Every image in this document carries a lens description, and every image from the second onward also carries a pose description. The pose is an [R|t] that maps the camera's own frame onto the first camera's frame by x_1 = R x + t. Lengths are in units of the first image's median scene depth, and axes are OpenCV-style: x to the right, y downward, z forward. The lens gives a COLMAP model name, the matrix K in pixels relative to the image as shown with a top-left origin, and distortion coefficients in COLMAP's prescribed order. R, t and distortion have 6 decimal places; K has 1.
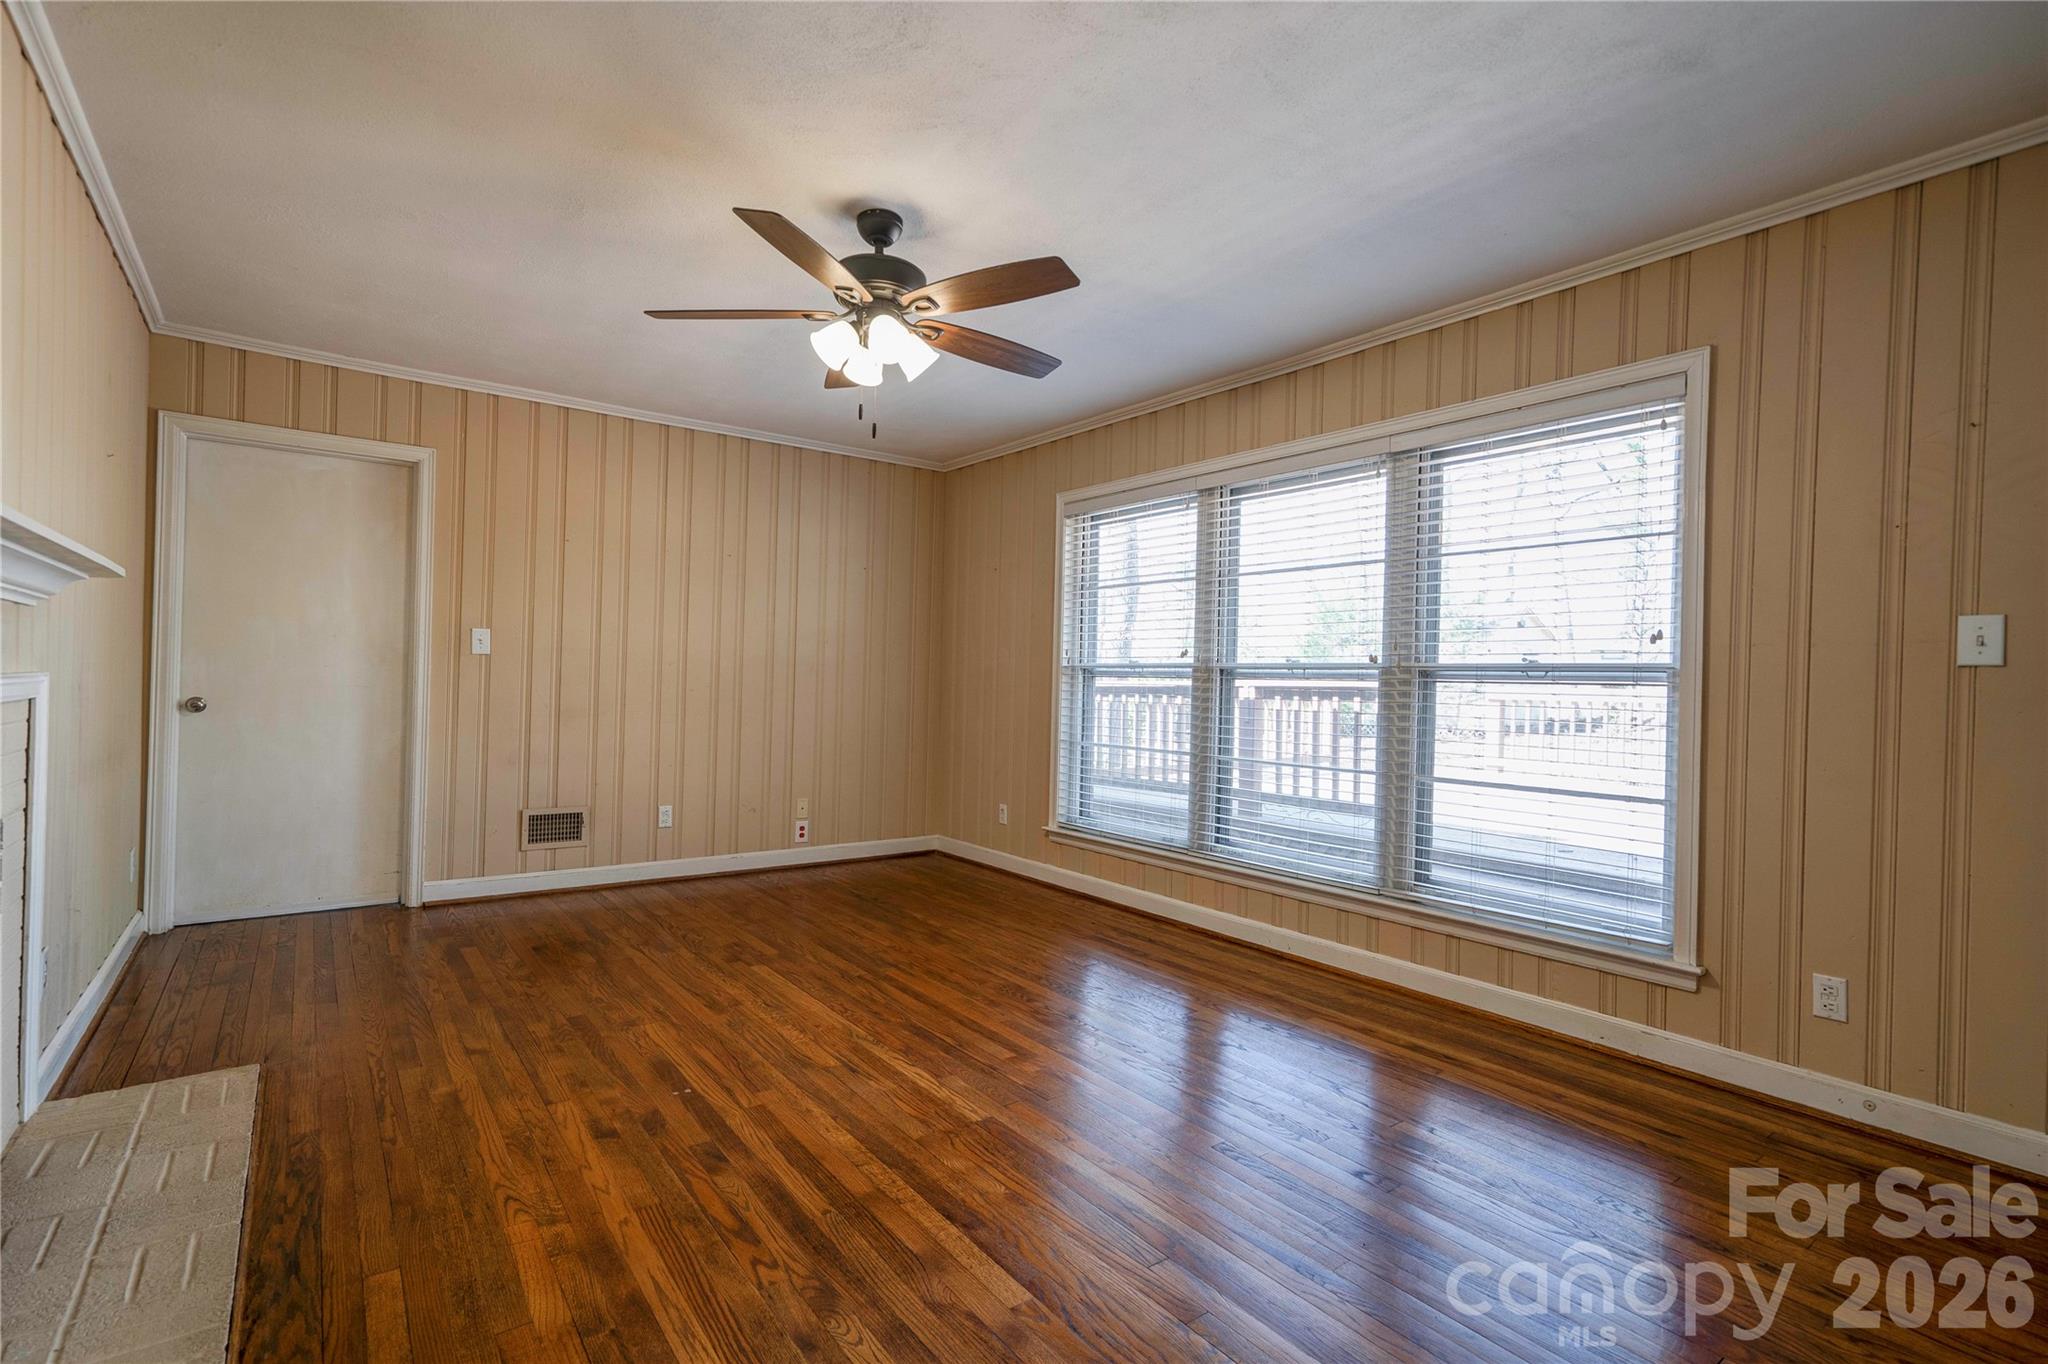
lens RADIAL K [[941.2, 0, 1023.4], [0, 941.2, 677.4], [0, 0, 1]] dist [-0.010444, 0.023556]
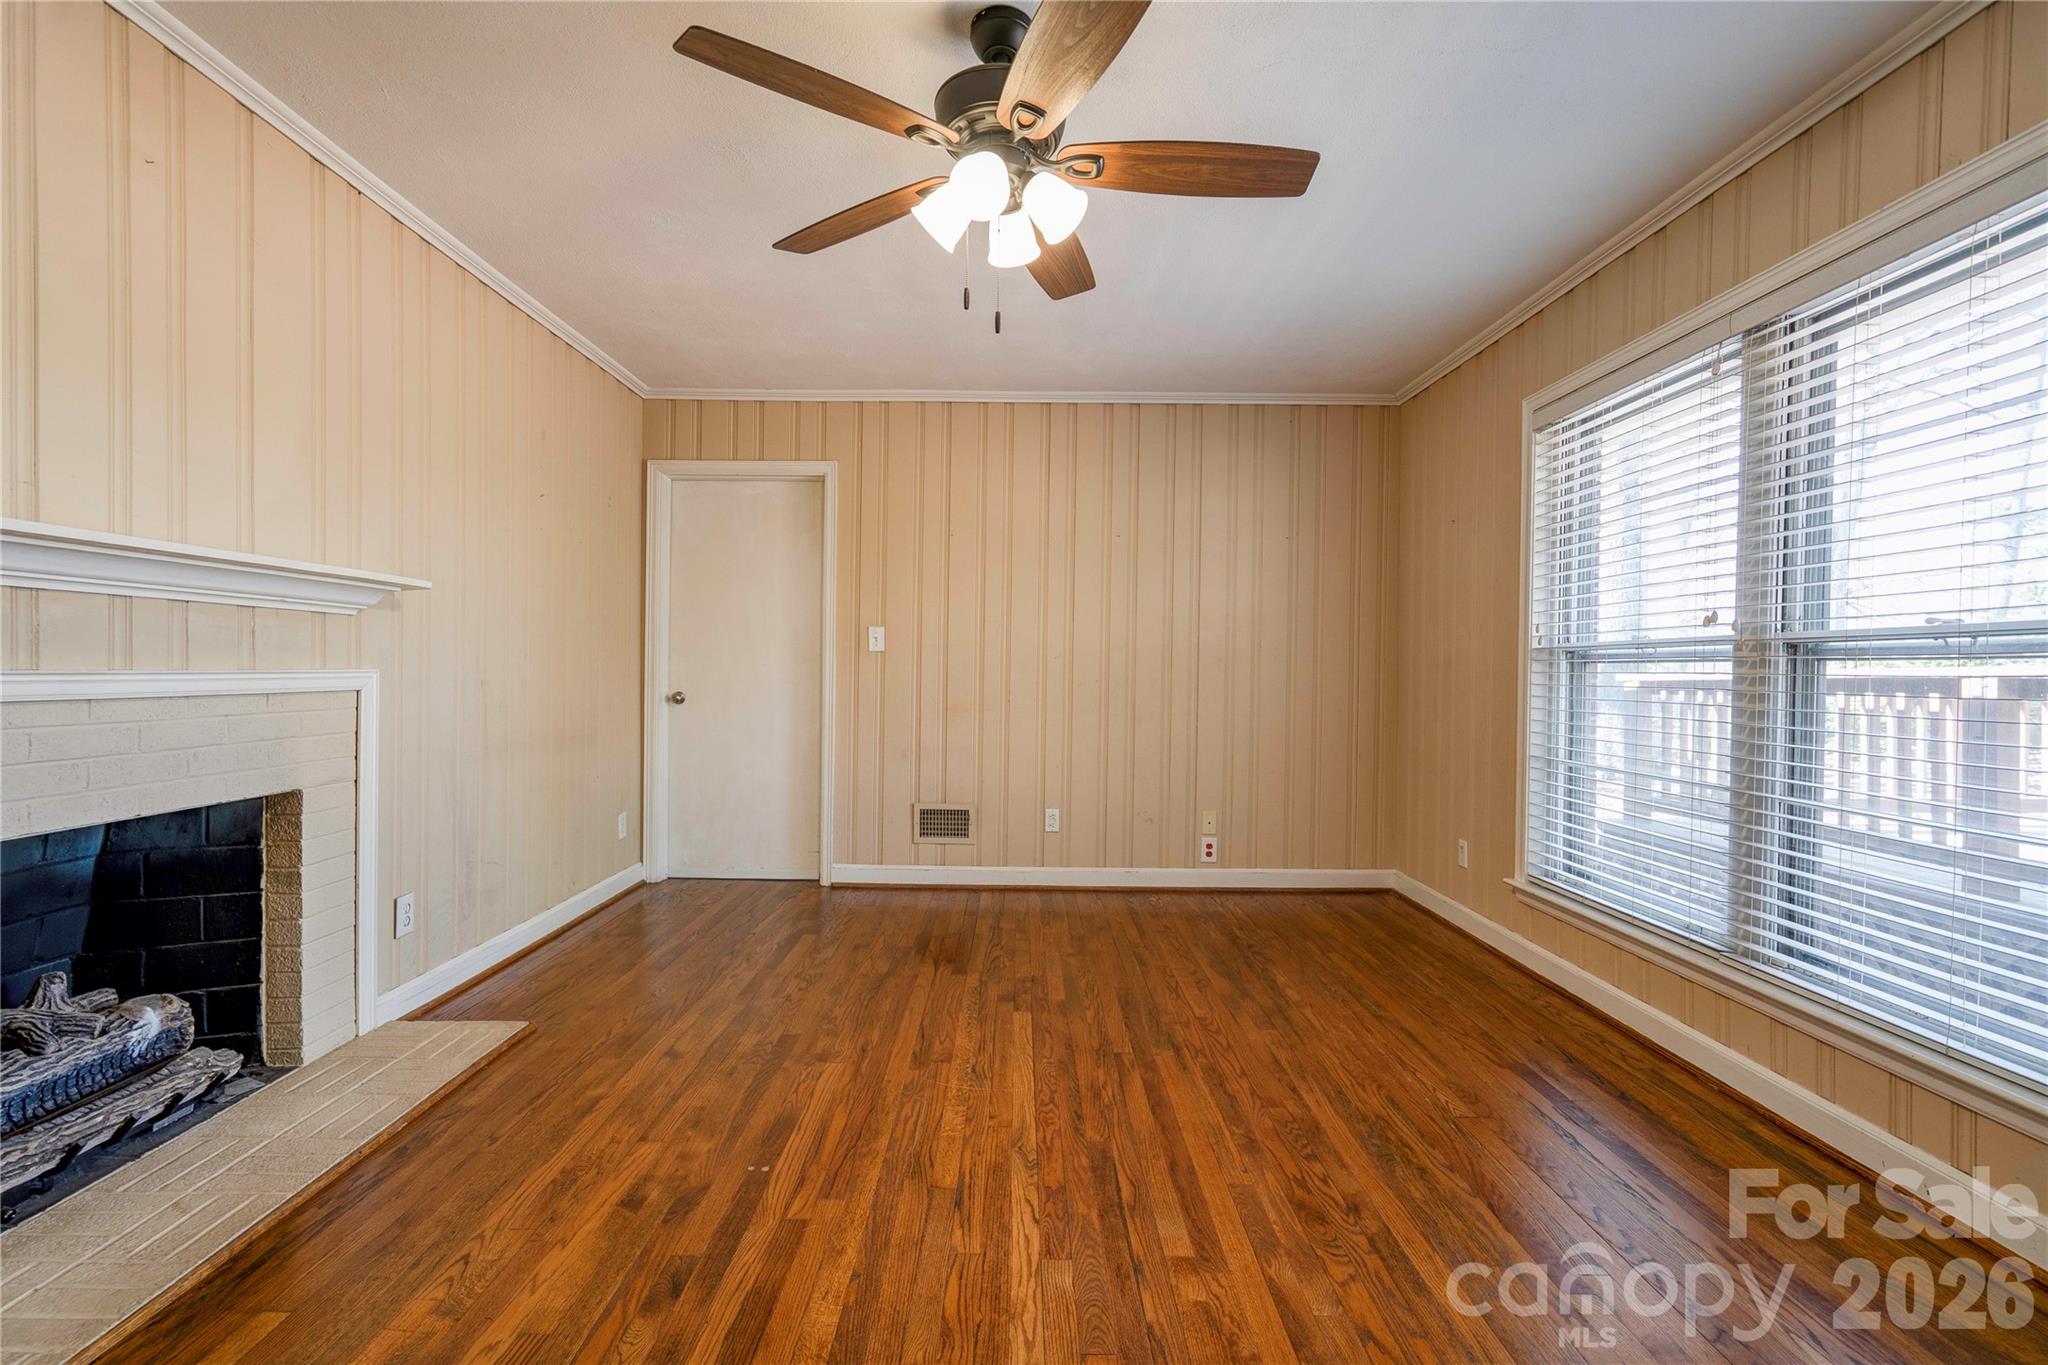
lens RADIAL K [[931.0, 0, 1028.3], [0, 931.0, 675.3], [0, 0, 1]] dist [-0.013151, 0.022236]
pose [[0.800283, -0.010577, -0.599529, 0.184381], [0.009880, 0.999941, -0.004453, 0.008518], [0.599541, -0.002359, 0.800341, 0.284190]]
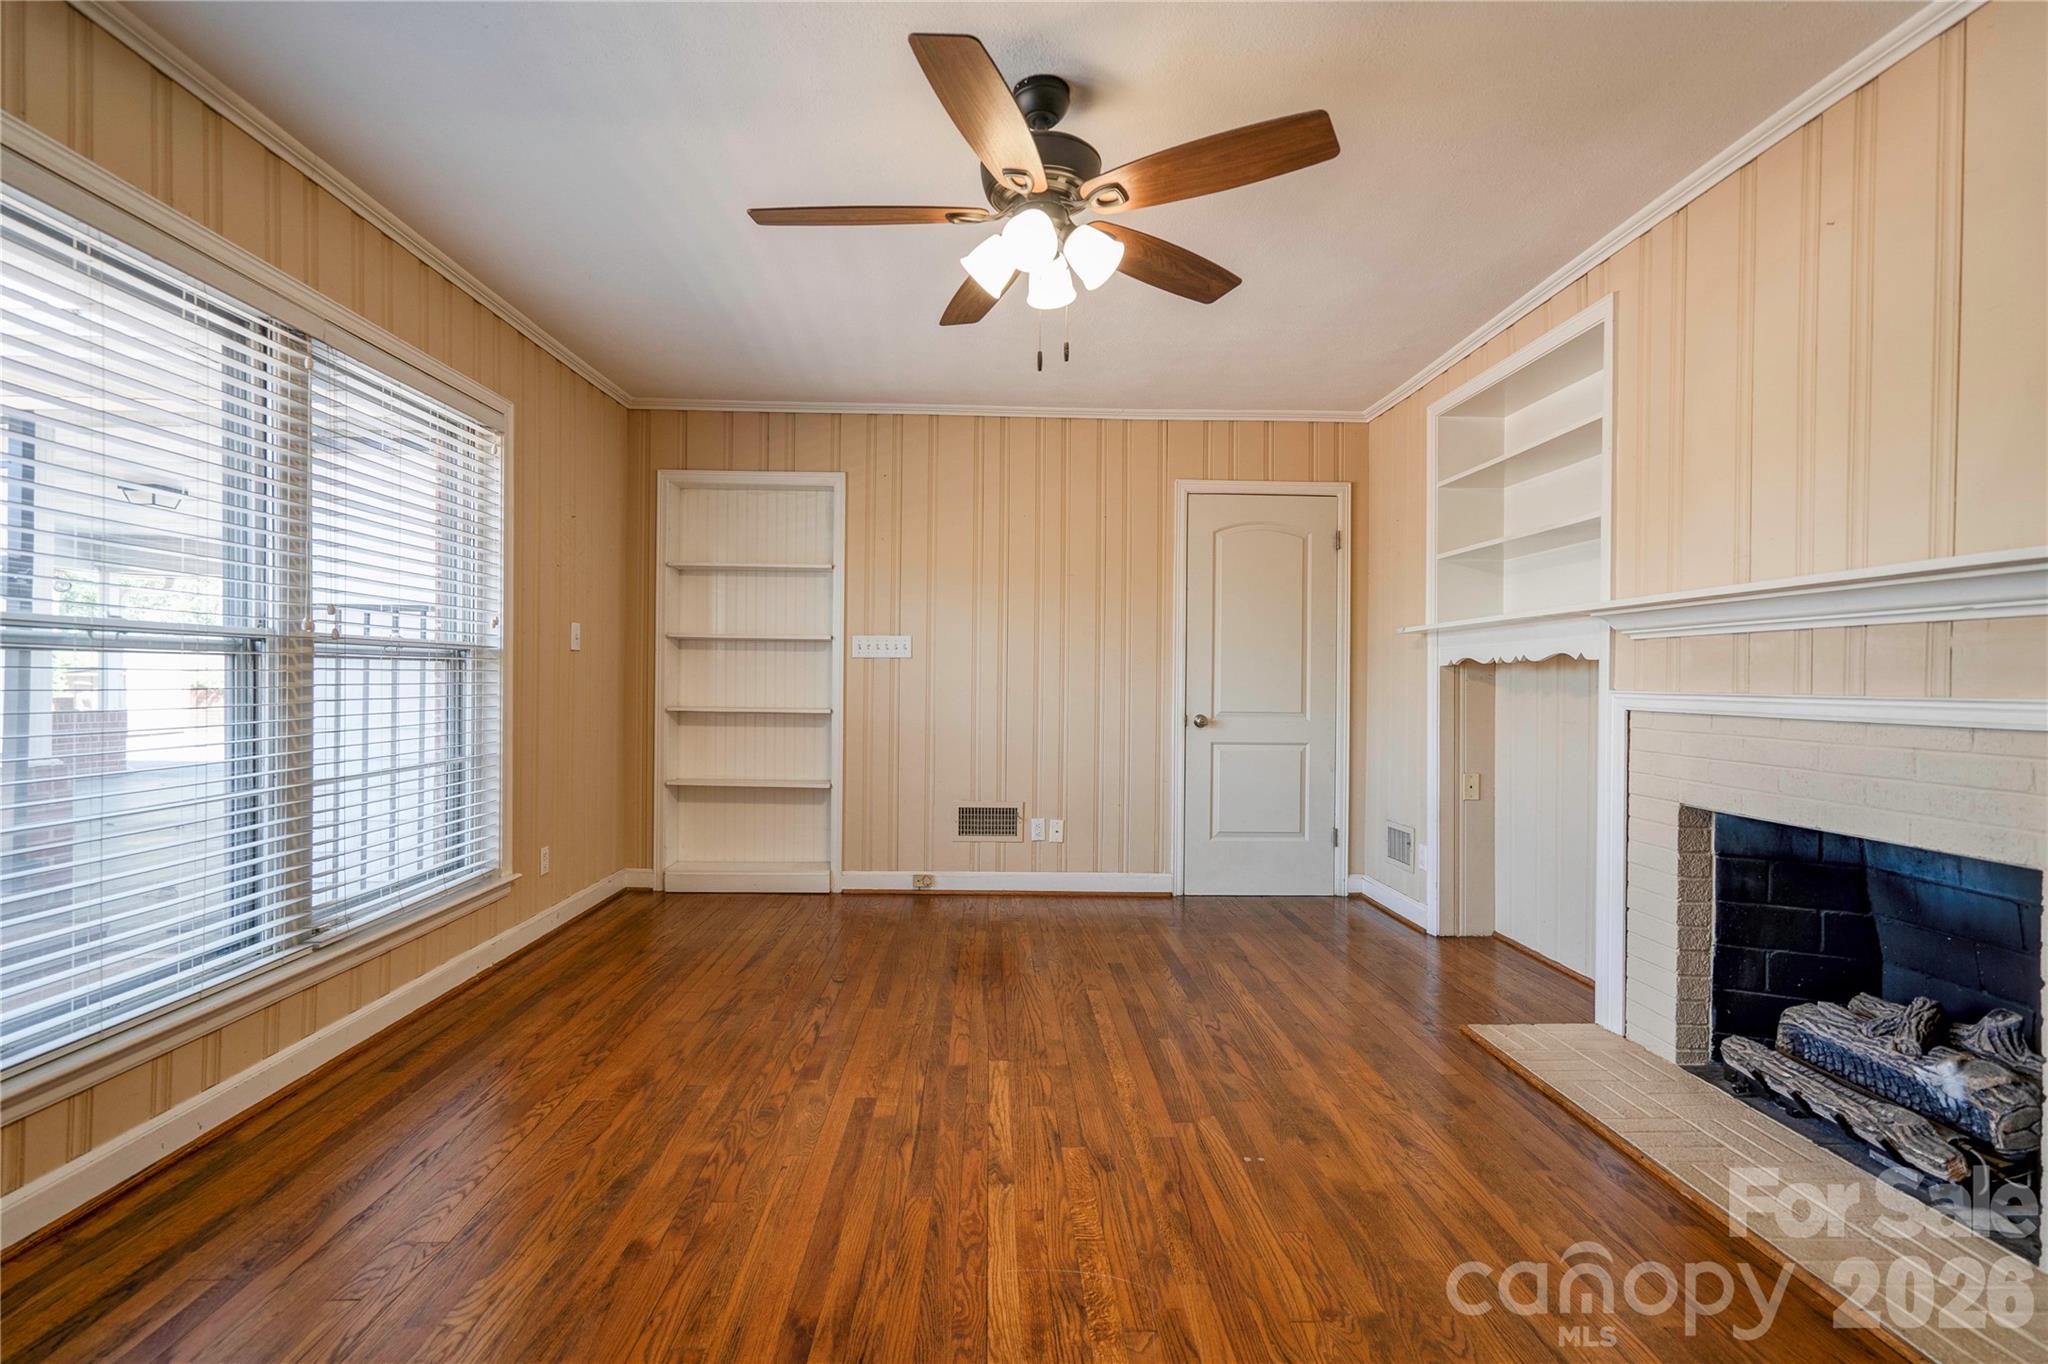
lens RADIAL K [[915.1, 0, 994.9], [0, 915.1, 694.2], [0, 0, 1]] dist [-0.010696, -0.000135]
pose [[-0.795648, -0.038451, 0.604538, -0.384185], [-0.028799, 0.999256, 0.025653, -0.000567], [-0.605074, 0.003000, -0.796163, 1.047863]]
